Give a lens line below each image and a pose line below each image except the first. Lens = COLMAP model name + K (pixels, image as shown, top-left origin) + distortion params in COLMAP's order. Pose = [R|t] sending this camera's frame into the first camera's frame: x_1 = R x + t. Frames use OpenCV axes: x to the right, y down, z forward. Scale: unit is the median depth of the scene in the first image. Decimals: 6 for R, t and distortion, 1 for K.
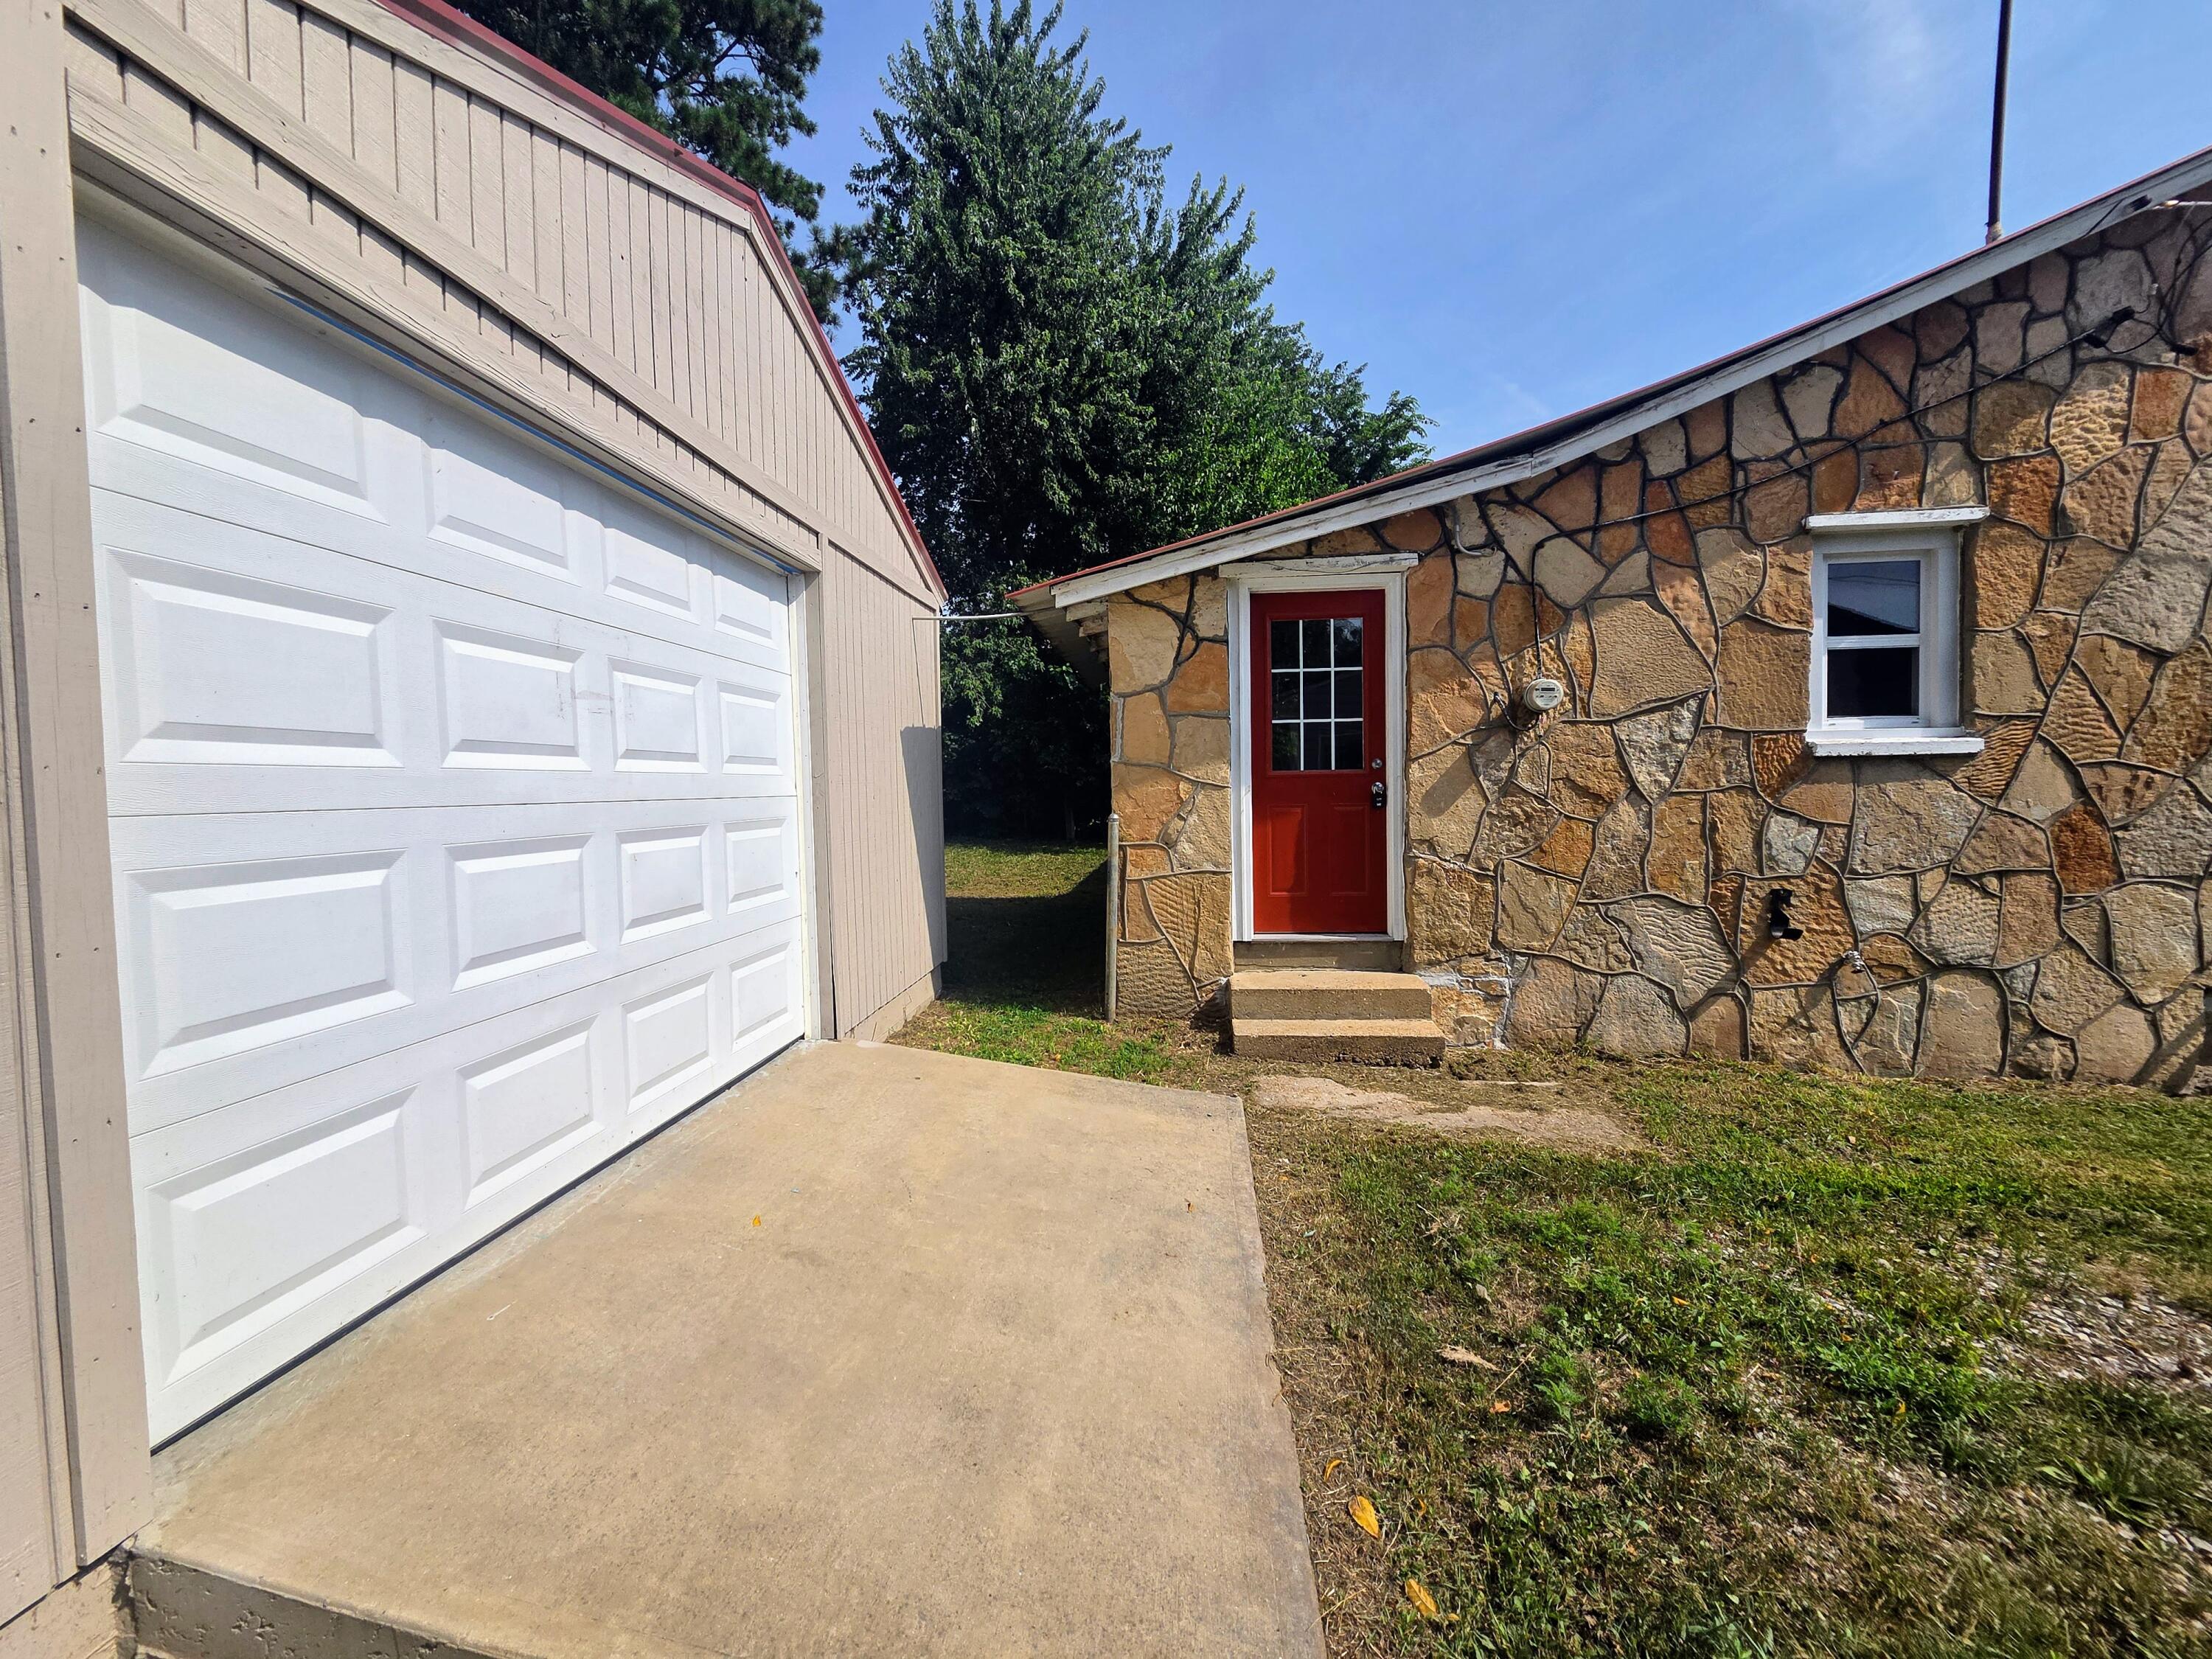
lens RADIAL K [[906.7, 0, 1106.0], [0, 906.7, 829.5], [0, 0, 1]] dist [-0.000145, -0.000222]
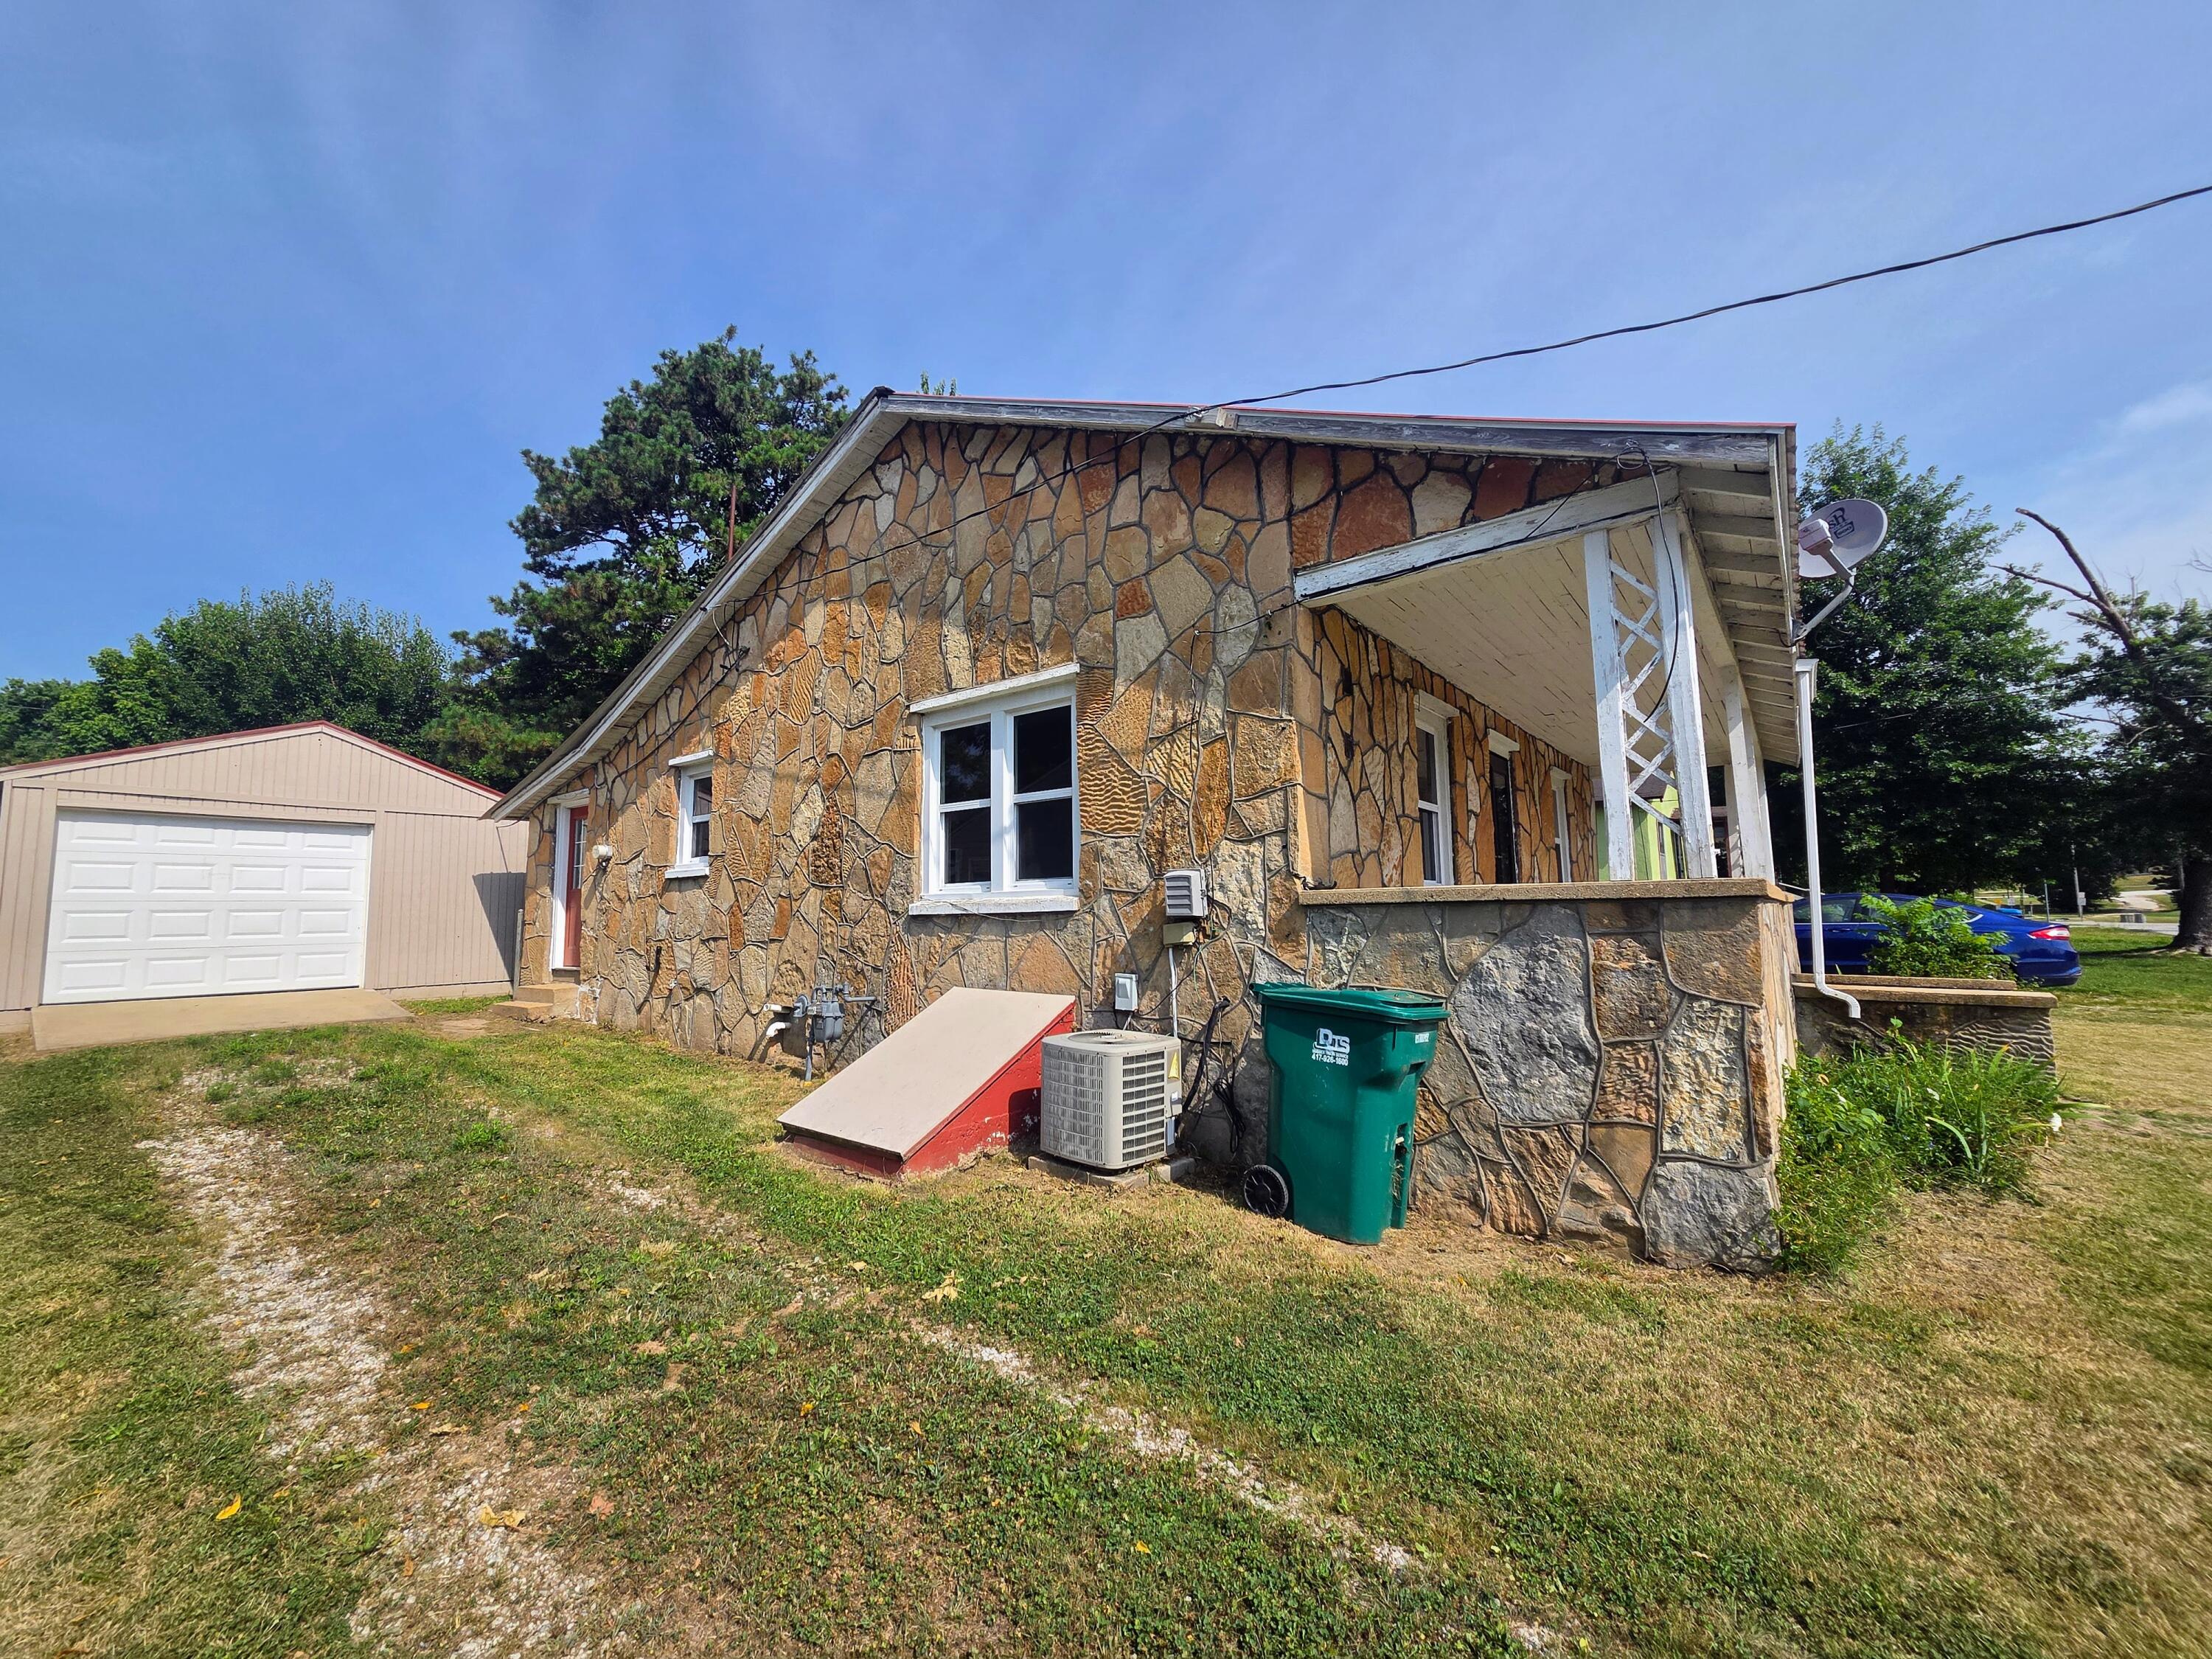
lens RADIAL K [[906.7, 0, 1106.0], [0, 906.7, 829.5], [0, 0, 1]] dist [-0.000145, -0.000222]
pose [[0.844966, -0.053095, -0.532178, 2.689329], [-0.024563, 0.990157, -0.137786, 0.063462], [0.534256, 0.129496, 0.835345, -0.156973]]
